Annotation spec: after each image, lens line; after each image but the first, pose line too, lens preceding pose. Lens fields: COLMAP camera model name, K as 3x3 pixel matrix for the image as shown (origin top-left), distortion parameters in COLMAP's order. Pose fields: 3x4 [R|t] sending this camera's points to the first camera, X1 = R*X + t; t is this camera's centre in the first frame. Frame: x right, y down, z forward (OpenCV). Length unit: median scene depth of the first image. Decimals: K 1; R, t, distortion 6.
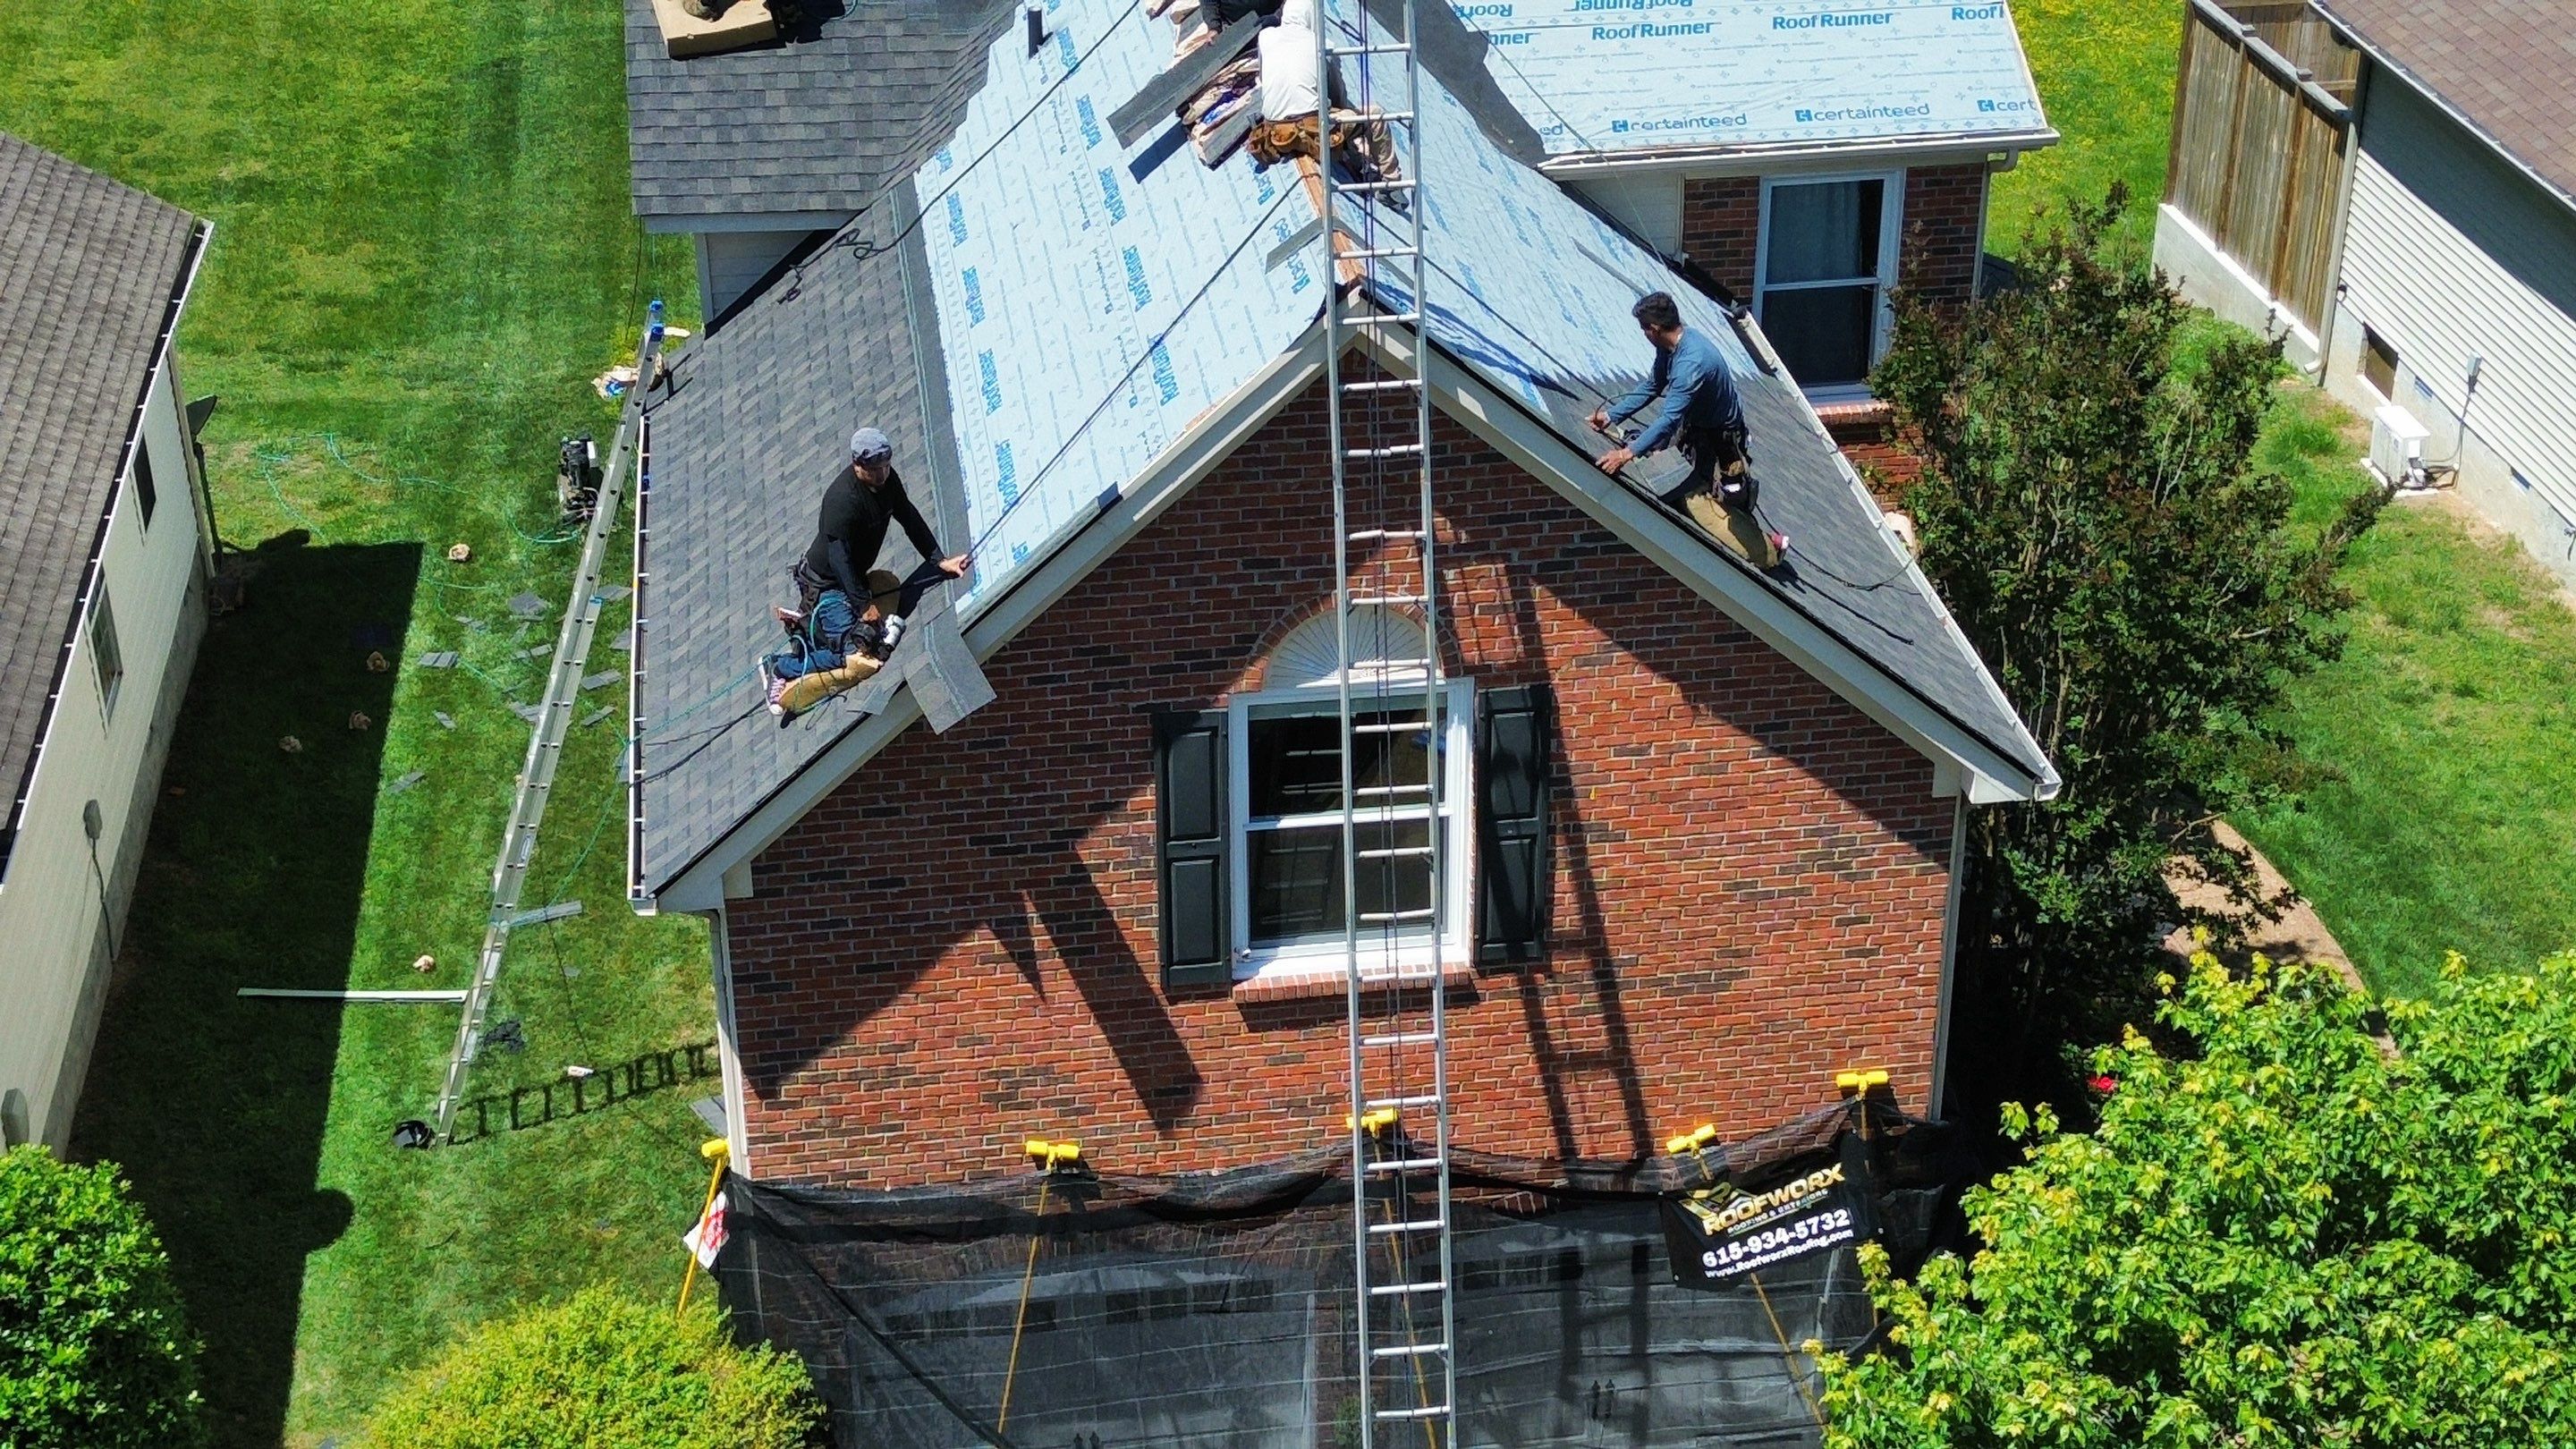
lens RADIAL K [[3639.1, 0, 1312.9], [0, 3639.1, 699.4], [0, 0, 1]] dist [0.064570, 0.000000]
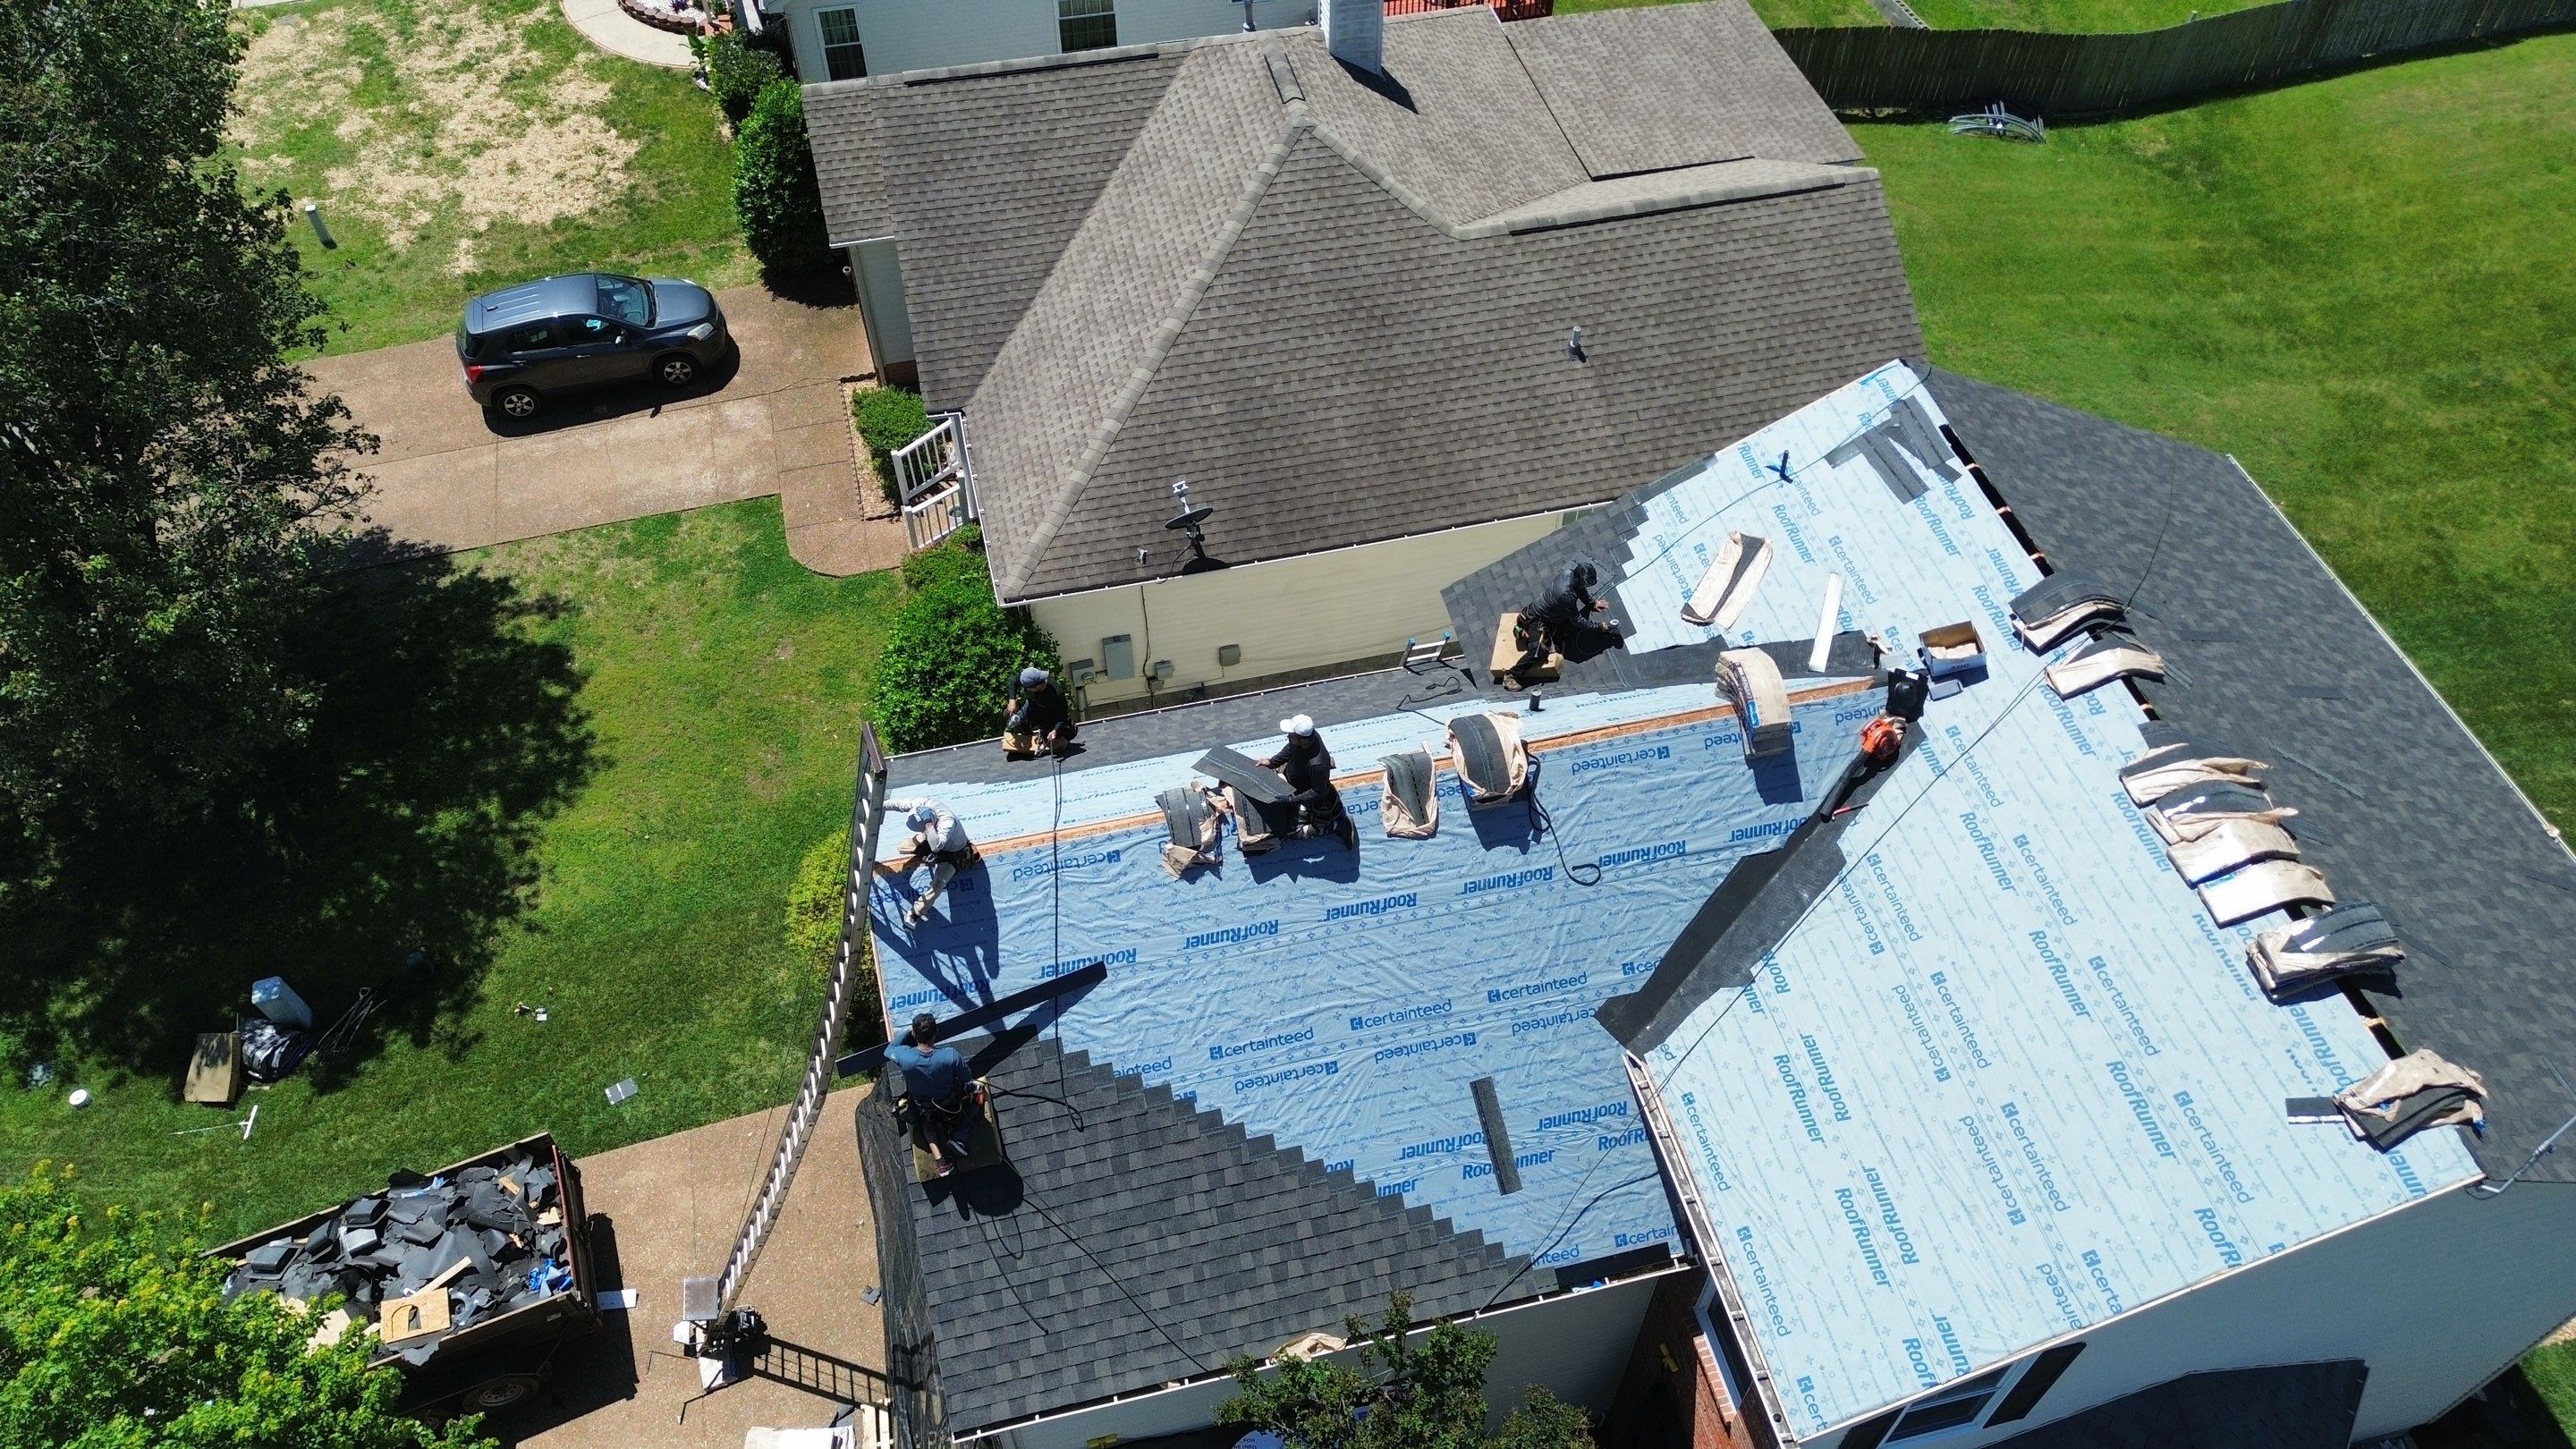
lens RADIAL K [[1815.0, 0, 1297.8], [0, 1815.0, 724.7], [0, 0, 1]] dist [0.068017, -0.059121]
pose [[0.083650, 0.765020, -0.638551, 0.387748], [-0.483305, 0.591531, 0.645374, -0.591397], [0.871446, 0.254630, 0.419219, 0.576203]]
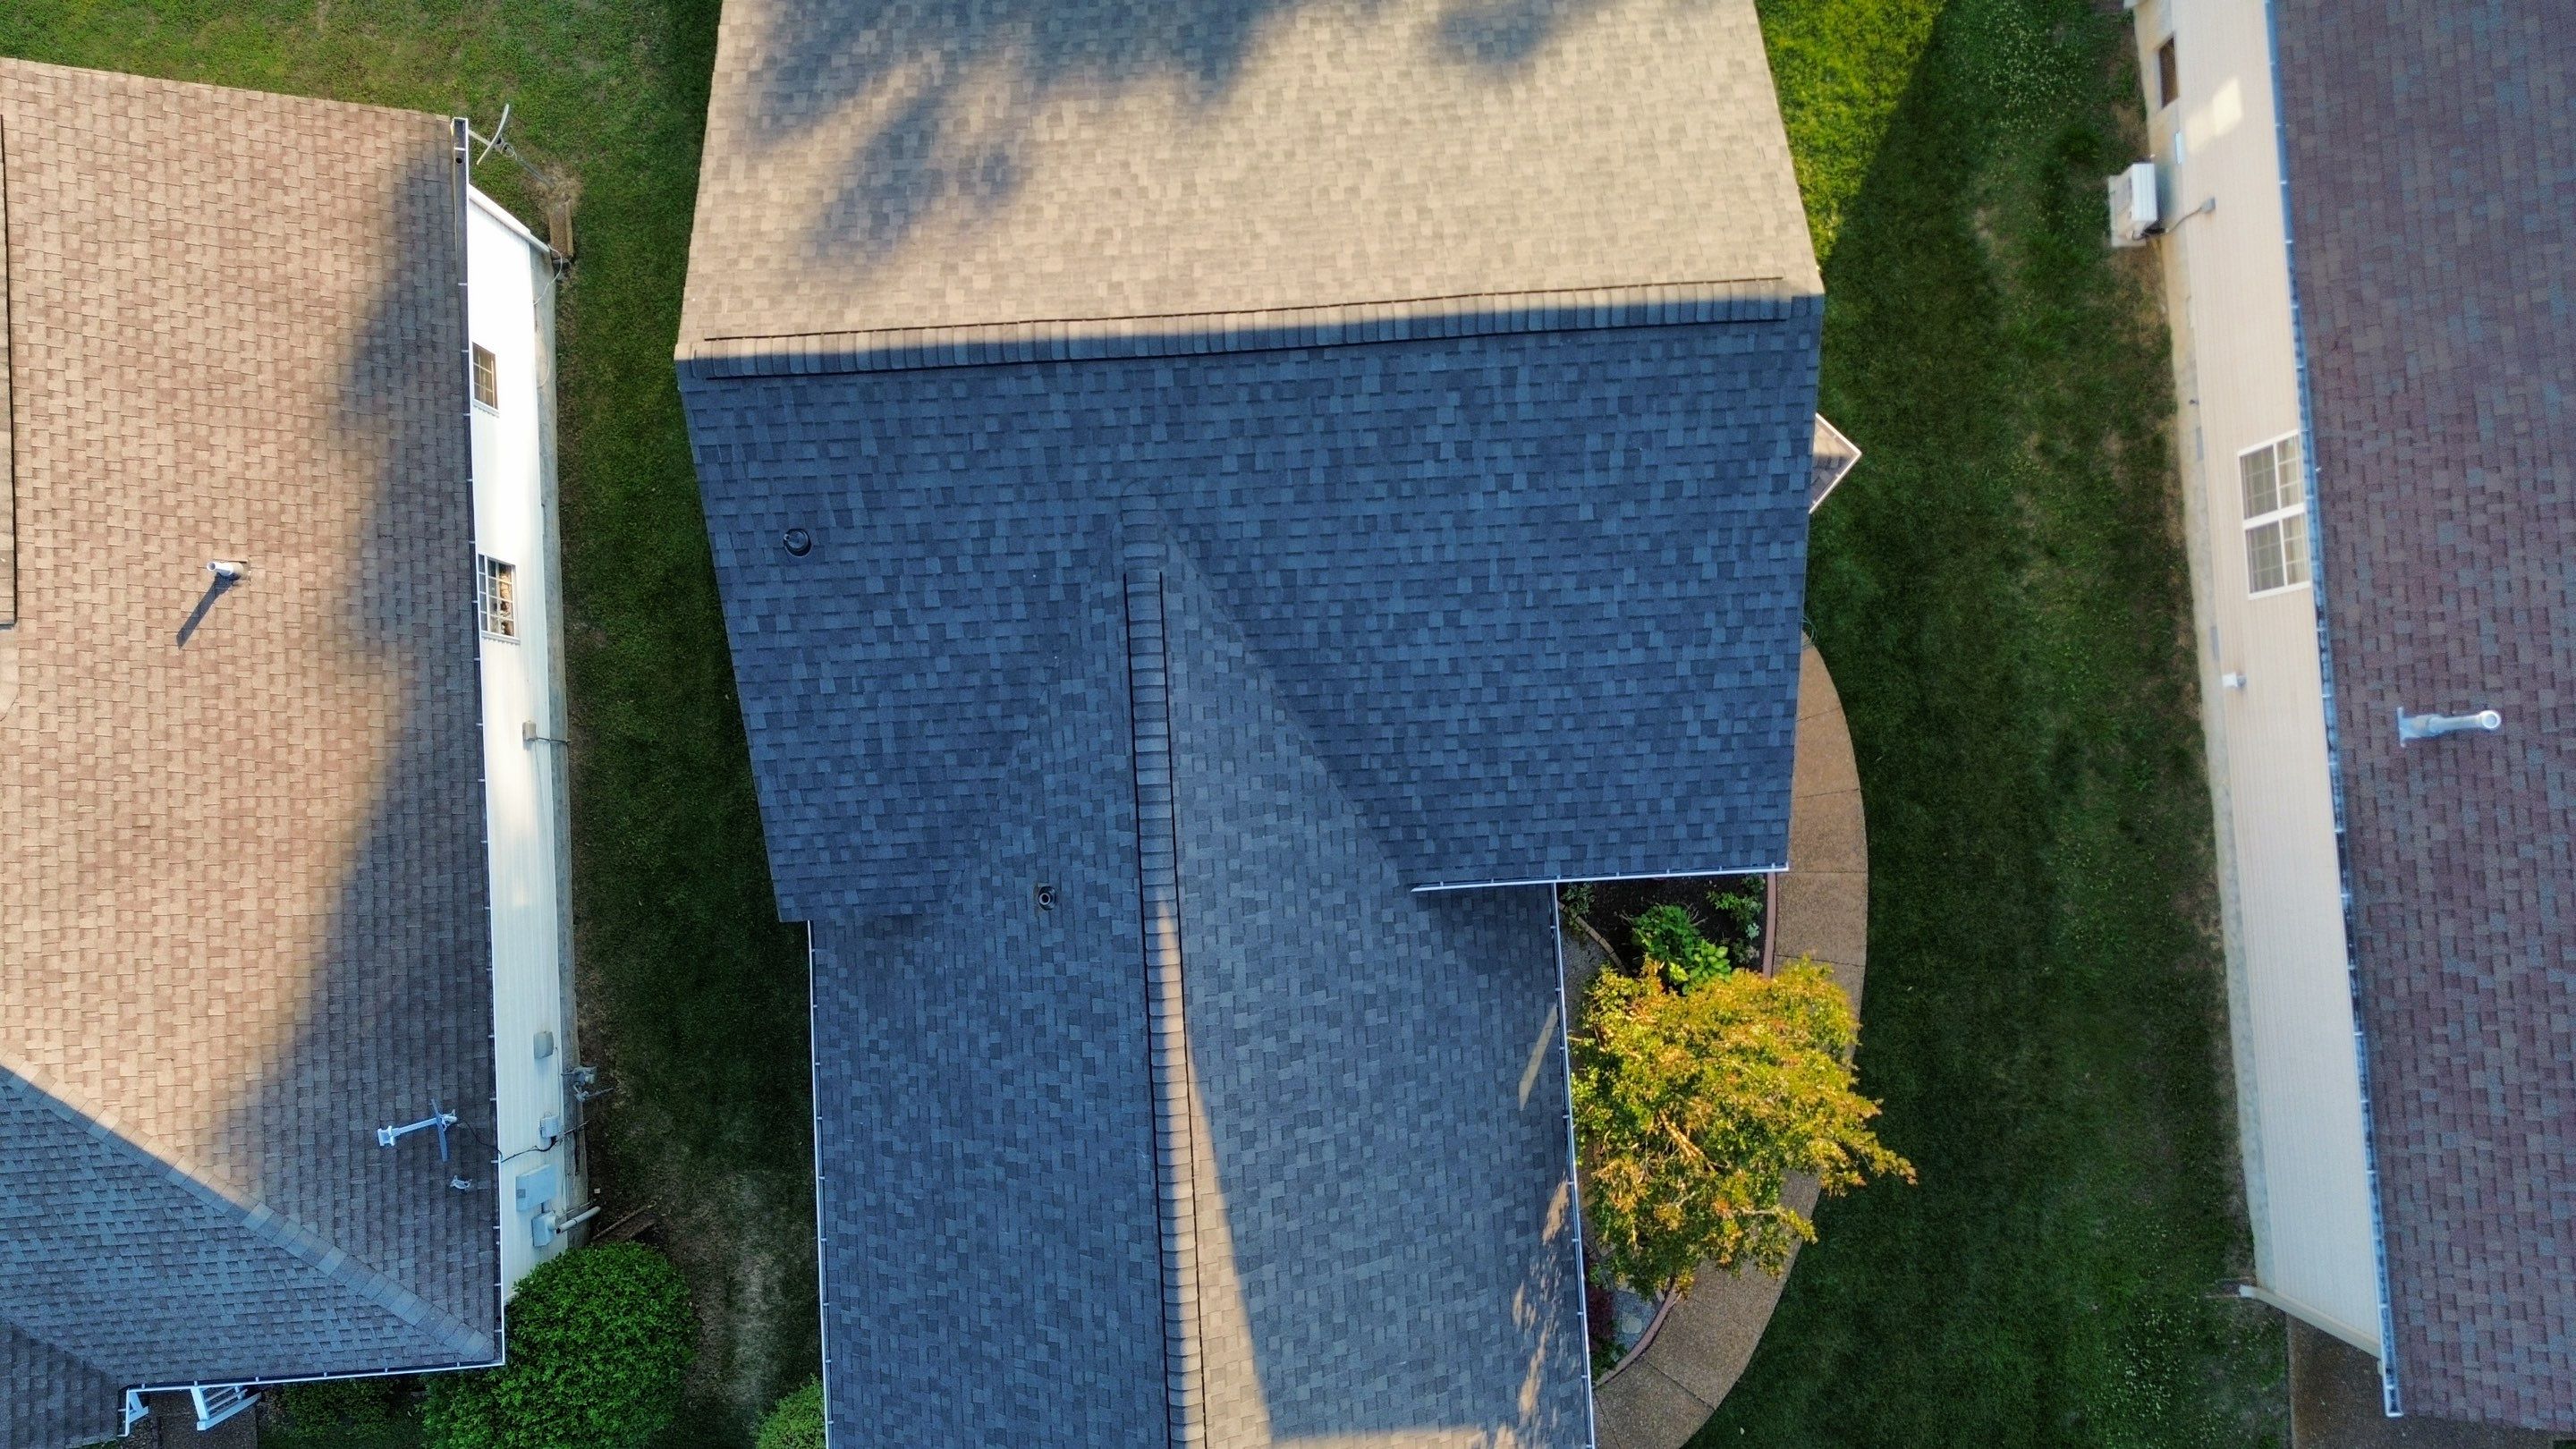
lens RADIAL K [[1815.0, 0, 1296.8], [0, 1815.0, 716.7], [0, 0, 1]] dist [0.068017, -0.059121]
pose [[0.995541, 0.094324, 0.000955, 0.010861], [-0.050441, 0.523769, 0.850366, -0.776912], [0.079709, -0.846622, 0.526191, 0.674646]]
